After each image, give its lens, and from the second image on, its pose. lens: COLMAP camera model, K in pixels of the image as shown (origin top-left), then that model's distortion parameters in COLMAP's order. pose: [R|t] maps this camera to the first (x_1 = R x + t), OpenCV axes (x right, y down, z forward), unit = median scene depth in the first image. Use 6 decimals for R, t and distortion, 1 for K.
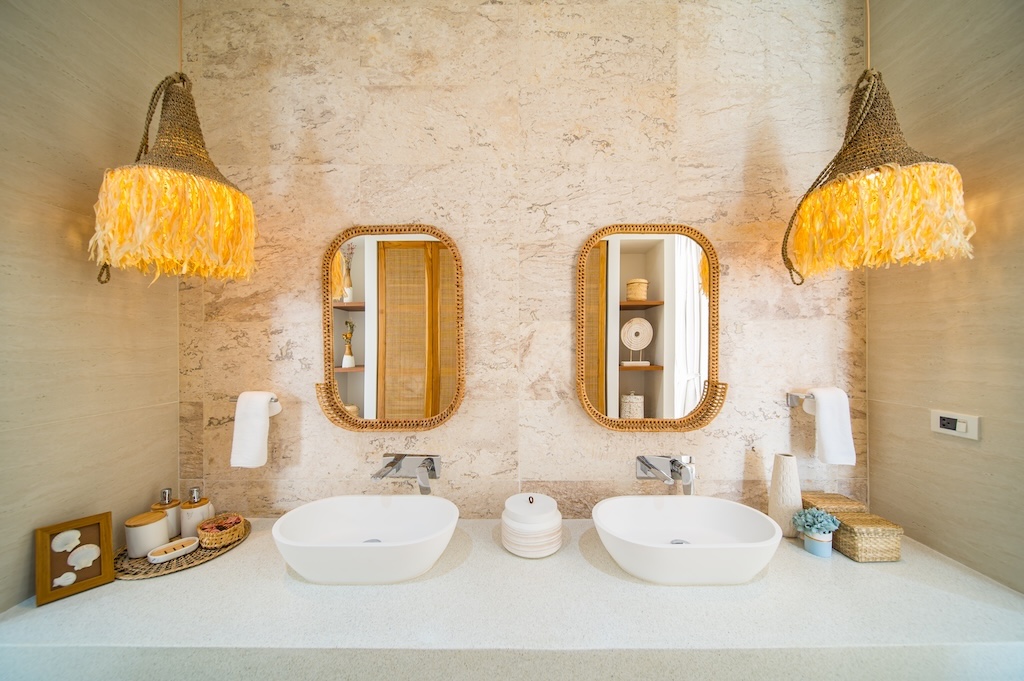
lens RADIAL K [[363.8, 0, 515.2], [0, 363.8, 348.5], [0, 0, 1]] dist [-0.003505, -0.000476]
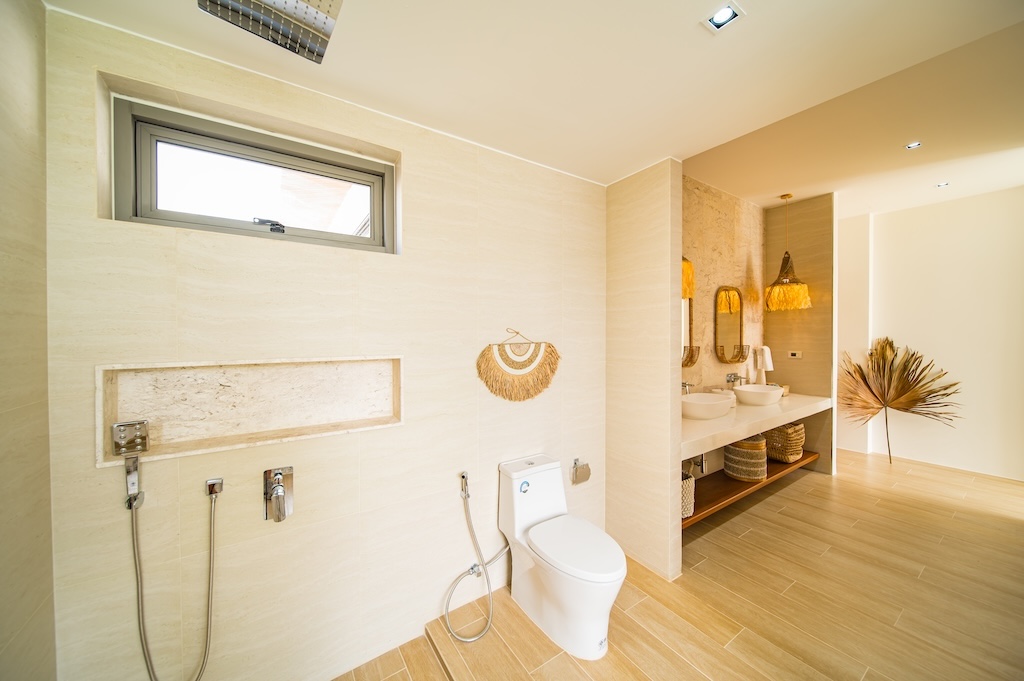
lens RADIAL K [[363.8, 0, 509.9], [0, 363.8, 338.8], [0, 0, 1]] dist [-0.003505, -0.000476]
pose [[0.832625, -0.004538, 0.553818, -2.417506], [0.004855, 0.999988, 0.000895, 0.031684], [-0.553816, 0.001944, 0.832637, -0.313410]]
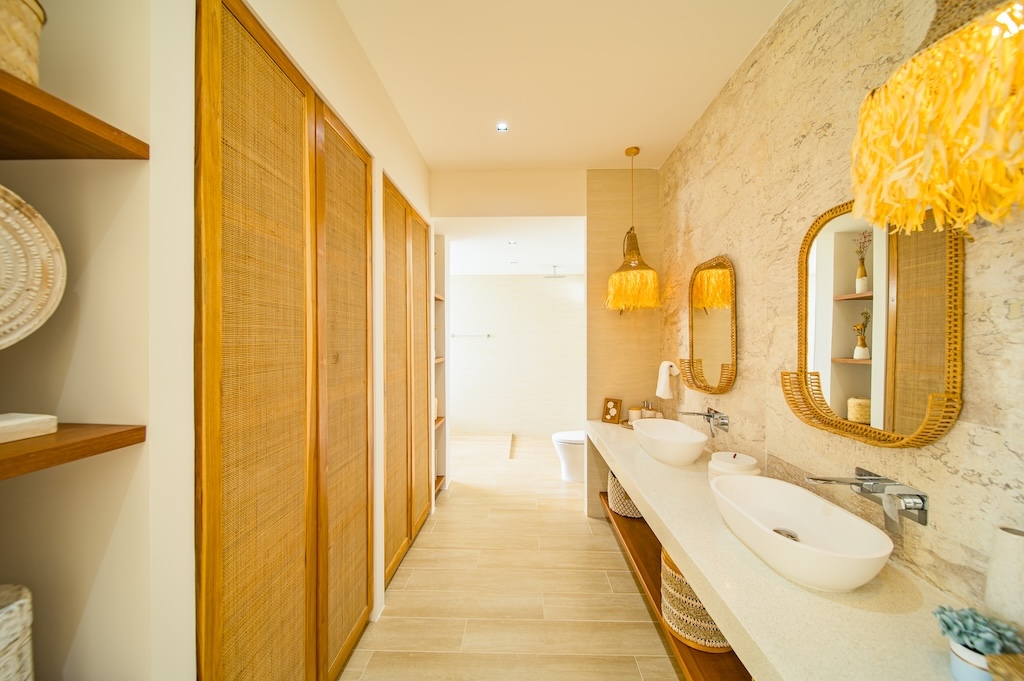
lens RADIAL K [[363.8, 0, 513.8], [0, 363.8, 340.0], [0, 0, 1]] dist [-0.003505, -0.000476]
pose [[-0.024917, 0.007582, -0.999661, 1.218734], [-0.004359, 0.999961, 0.007693, -0.008003], [0.999680, 0.004549, -0.024883, 0.205459]]
